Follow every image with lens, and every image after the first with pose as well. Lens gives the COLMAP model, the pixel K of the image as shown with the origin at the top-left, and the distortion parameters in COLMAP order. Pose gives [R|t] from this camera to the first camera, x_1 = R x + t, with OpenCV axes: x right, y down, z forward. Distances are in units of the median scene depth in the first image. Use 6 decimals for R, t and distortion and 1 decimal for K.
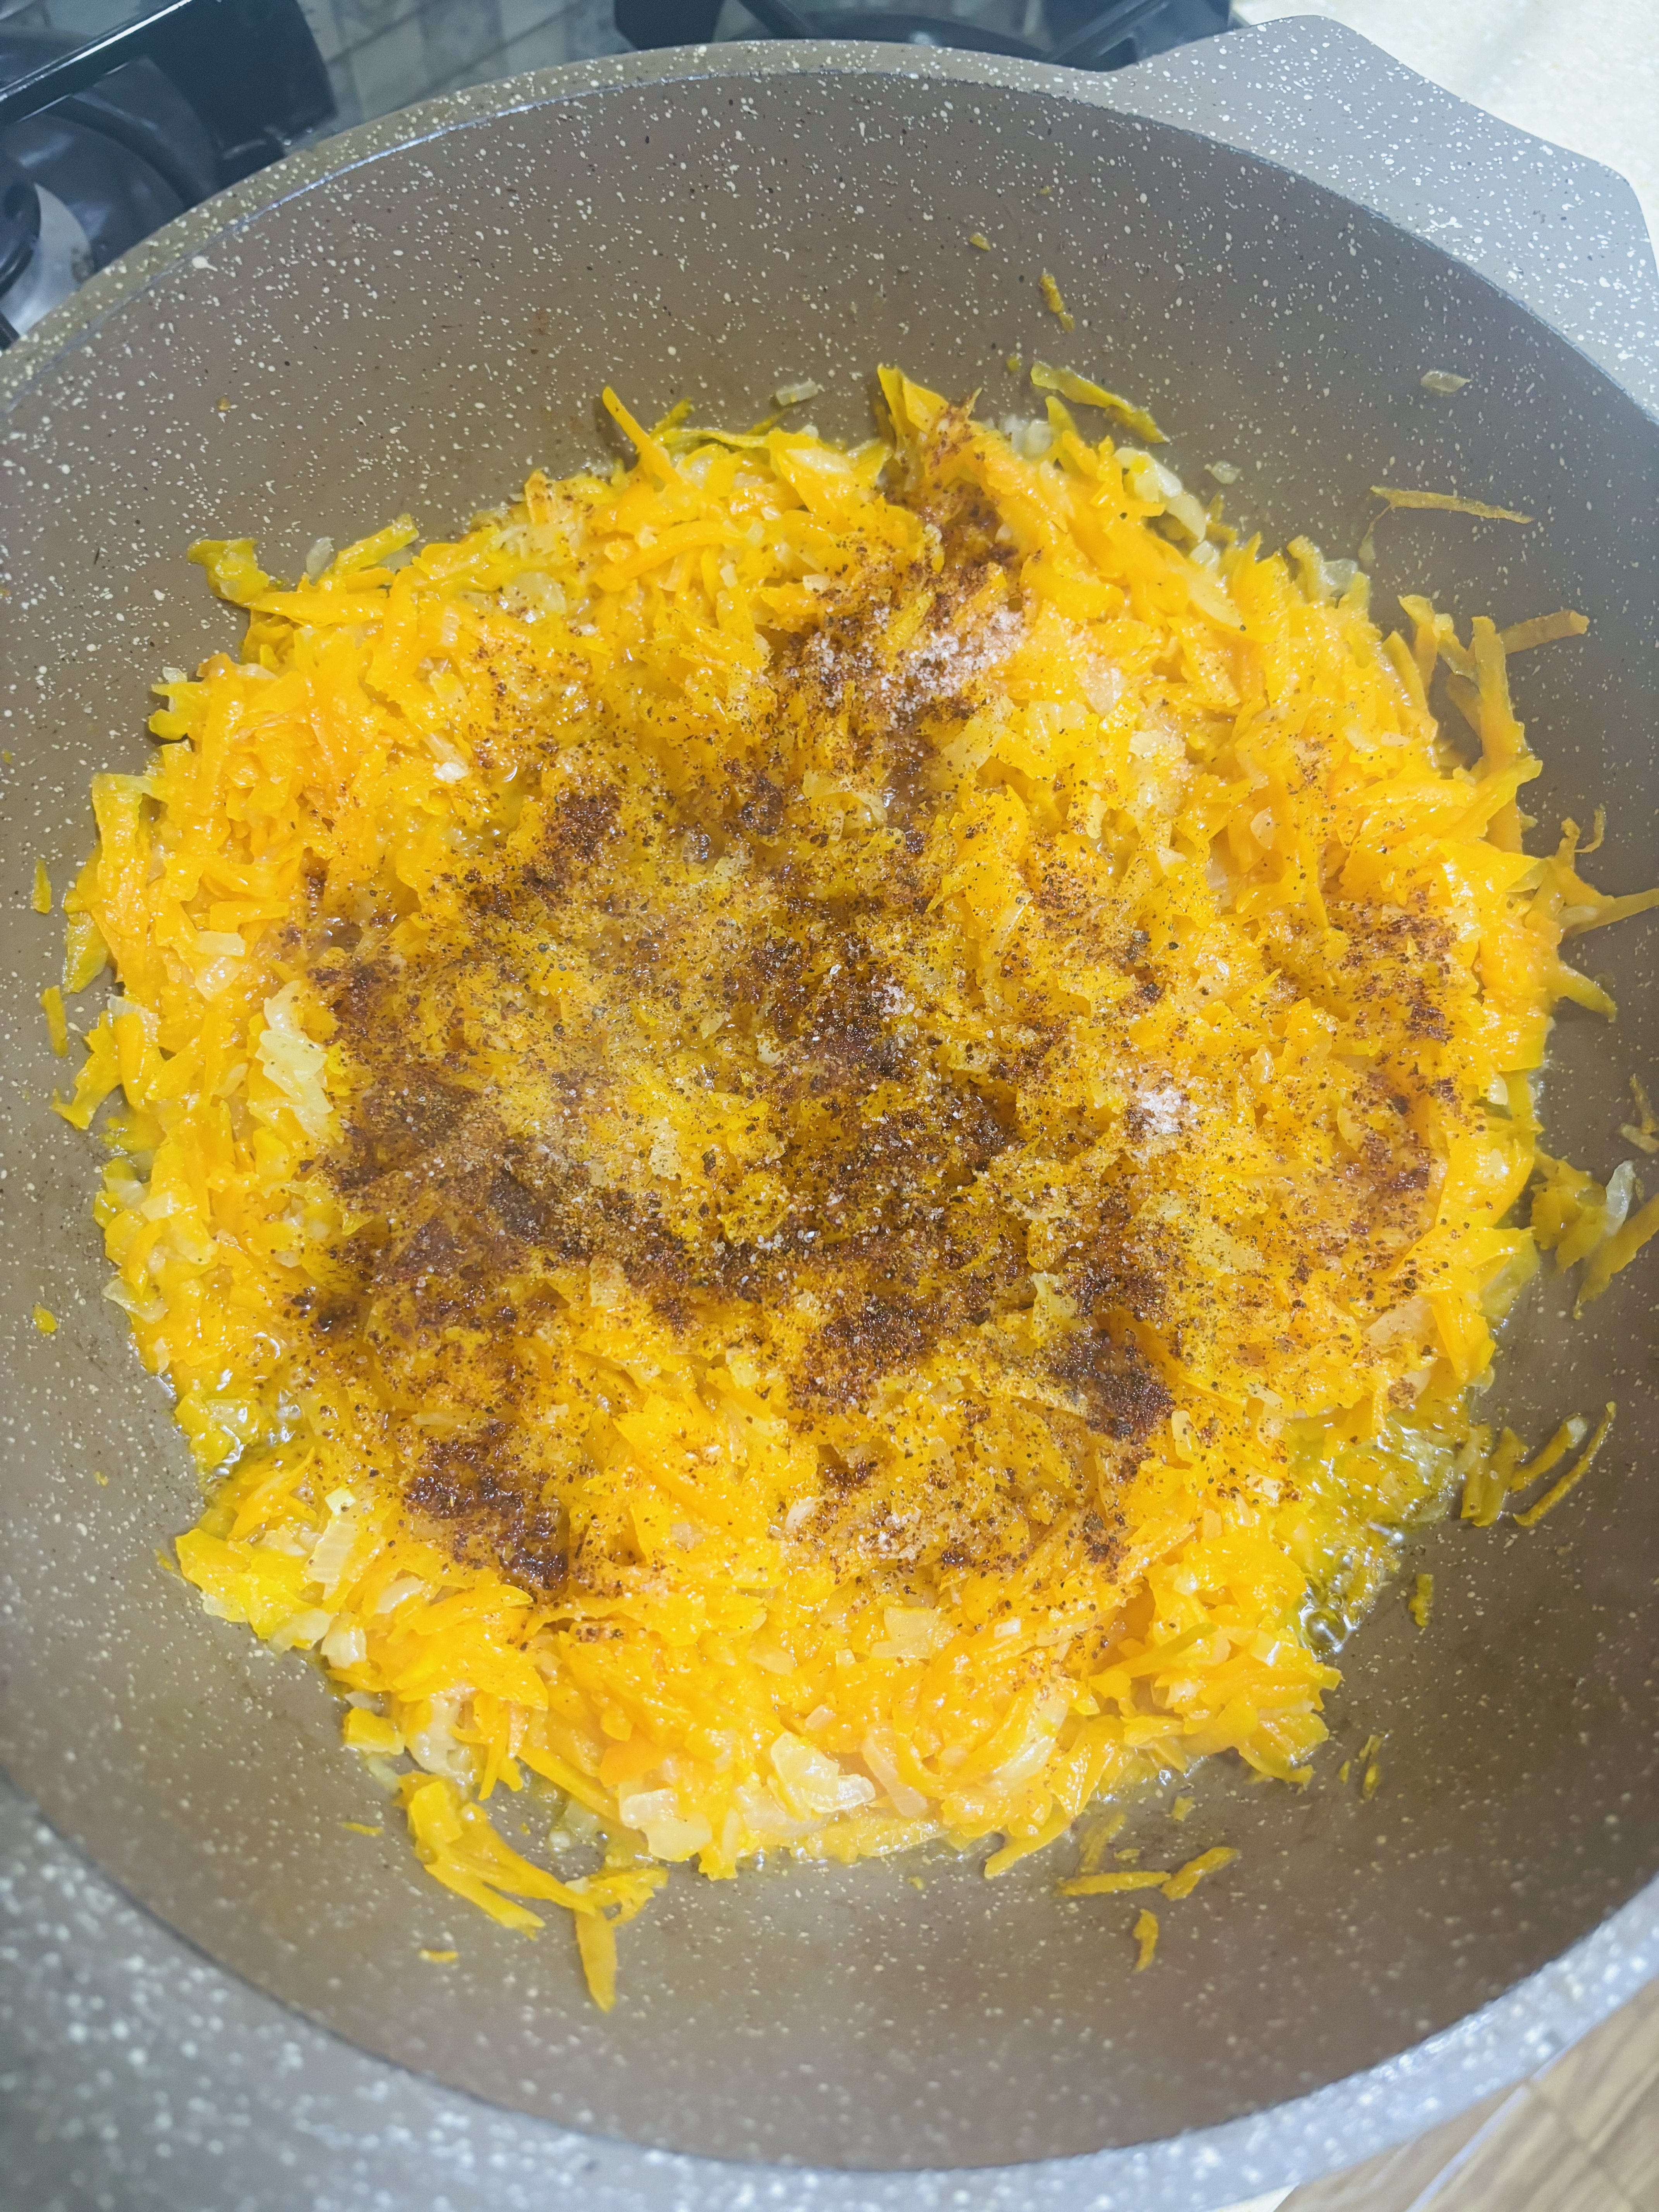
lens RADIAL K [[1667.2, 0, 829.5], [0, 1667.2, 1106.0], [0, 0, 1]] dist [0.058183, -0.111094]
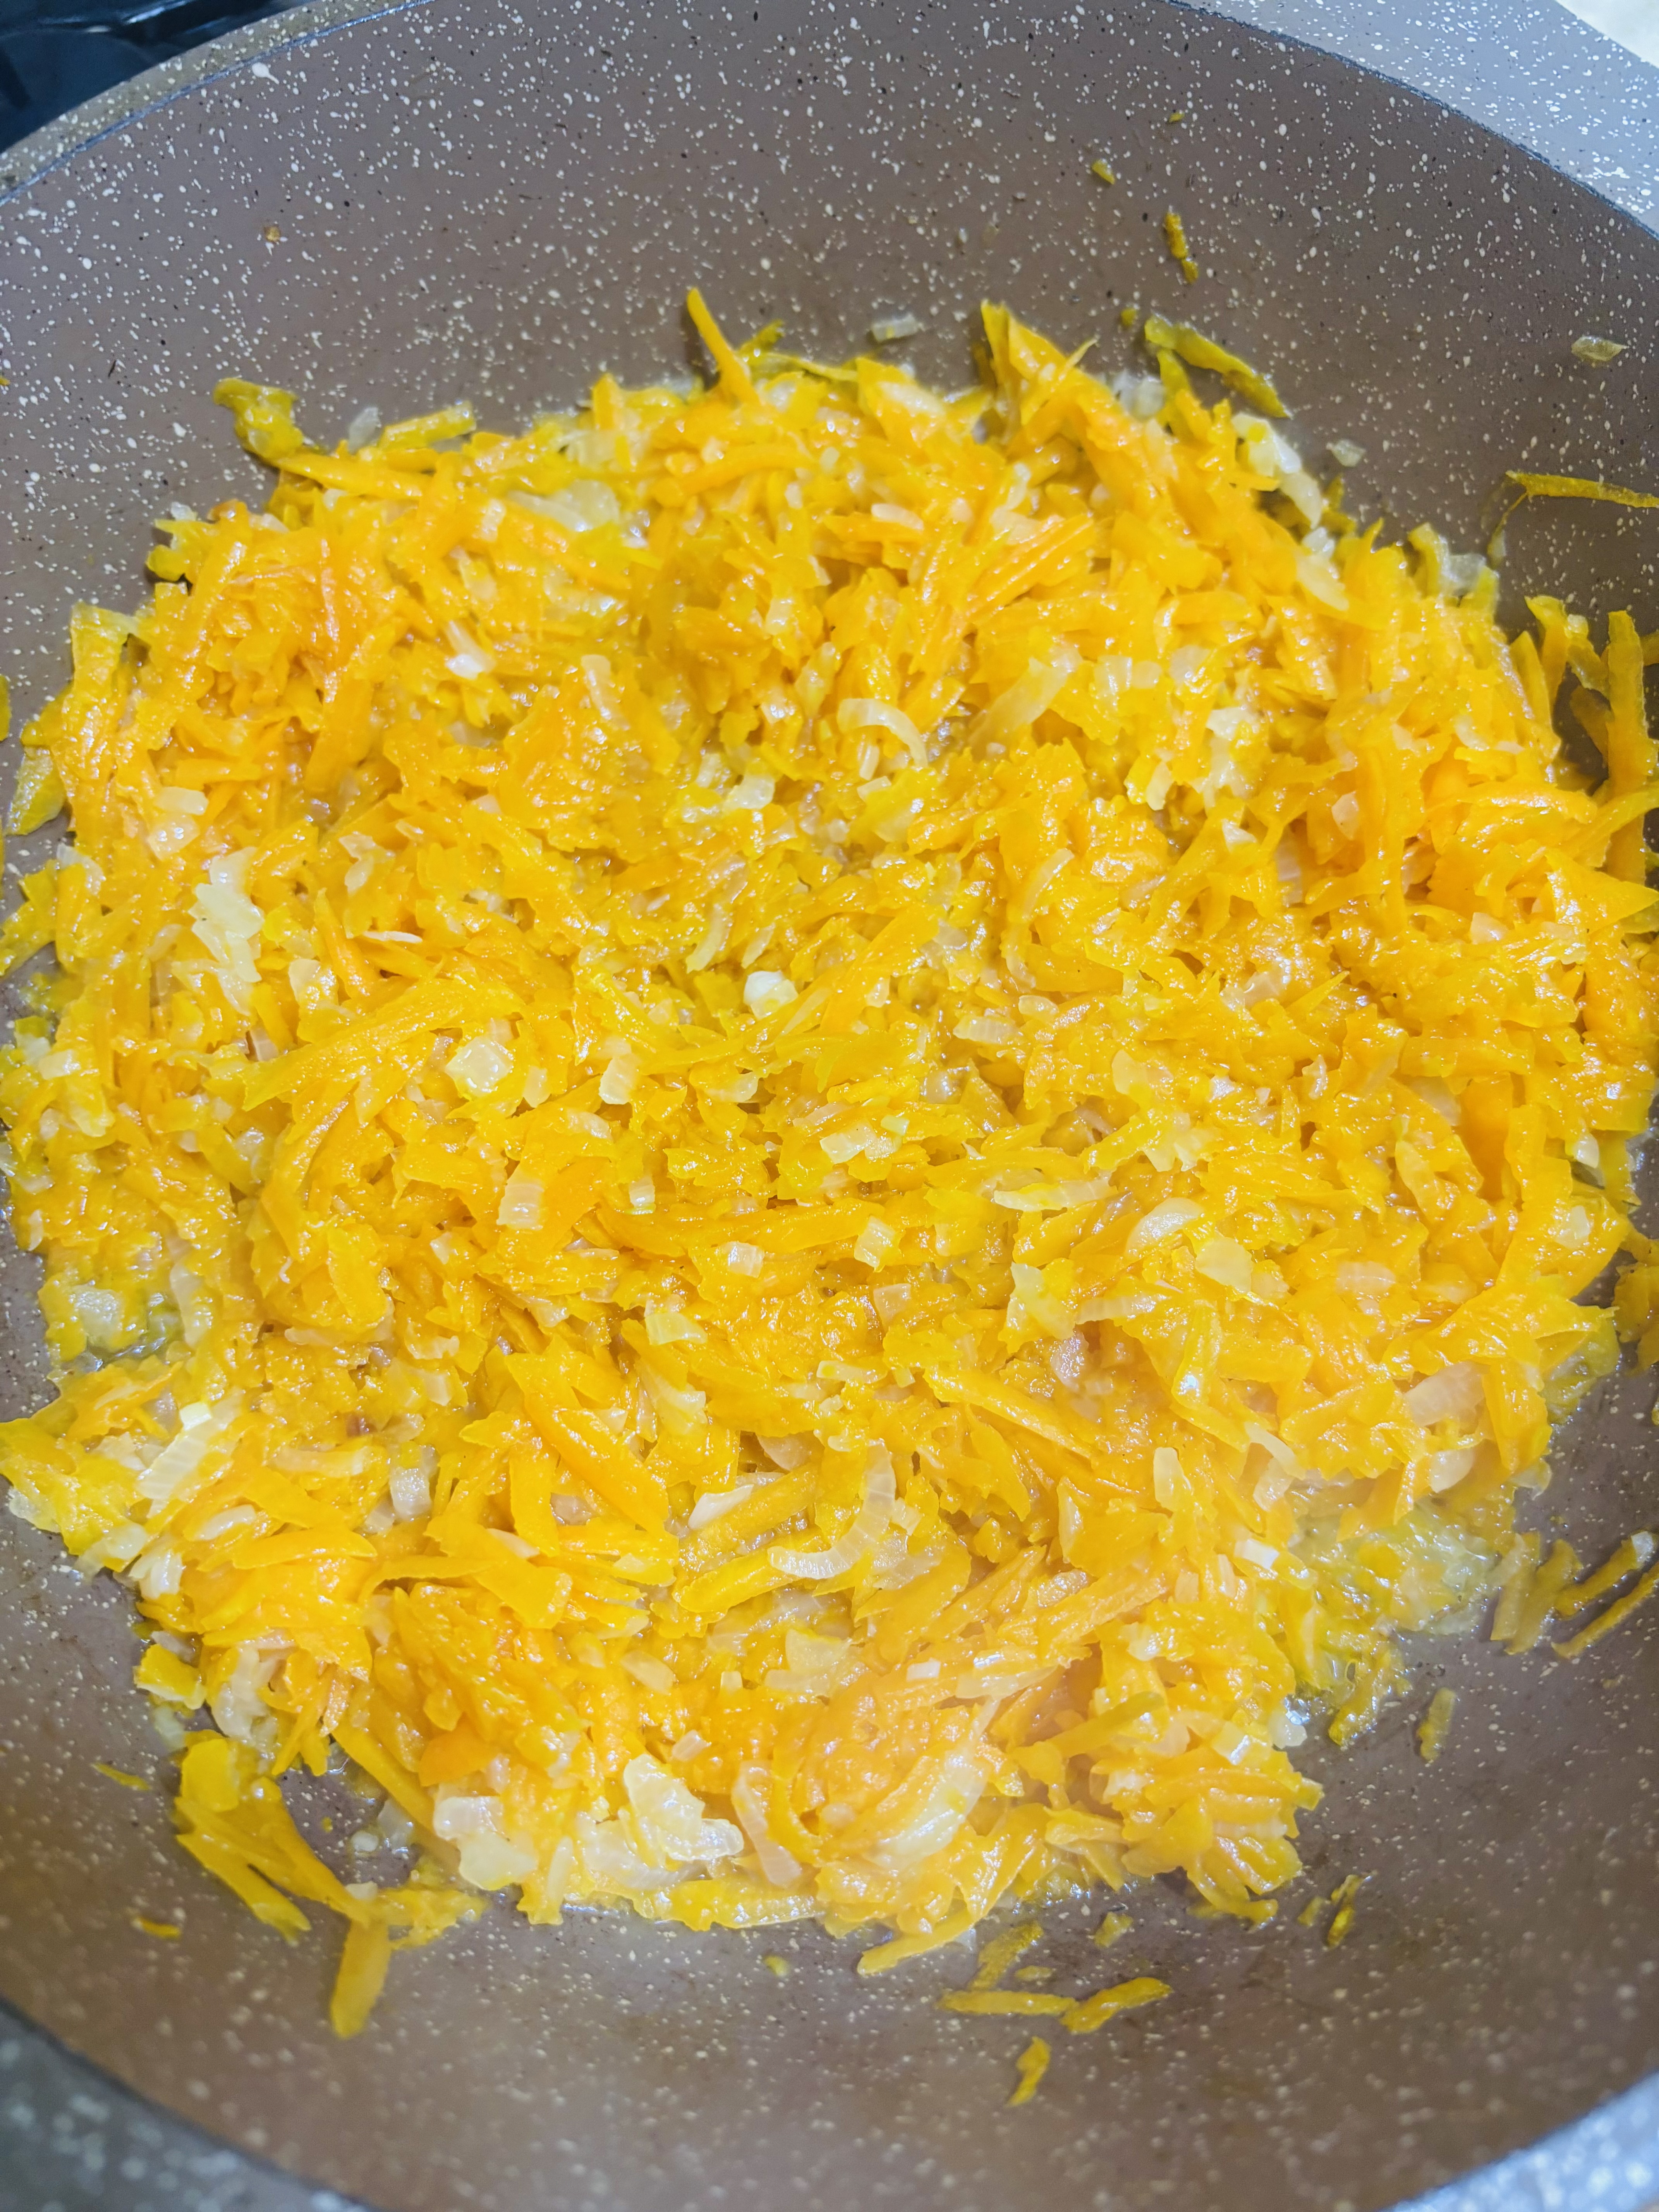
lens RADIAL K [[1667.2, 0, 829.5], [0, 1667.2, 1106.0], [0, 0, 1]] dist [0.058183, -0.111094]
pose [[0.989074, 0.127878, -0.073349, 0.078516], [-0.134136, 0.987058, -0.087892, 0.103717], [0.061160, 0.096771, 0.993426, 0.126084]]
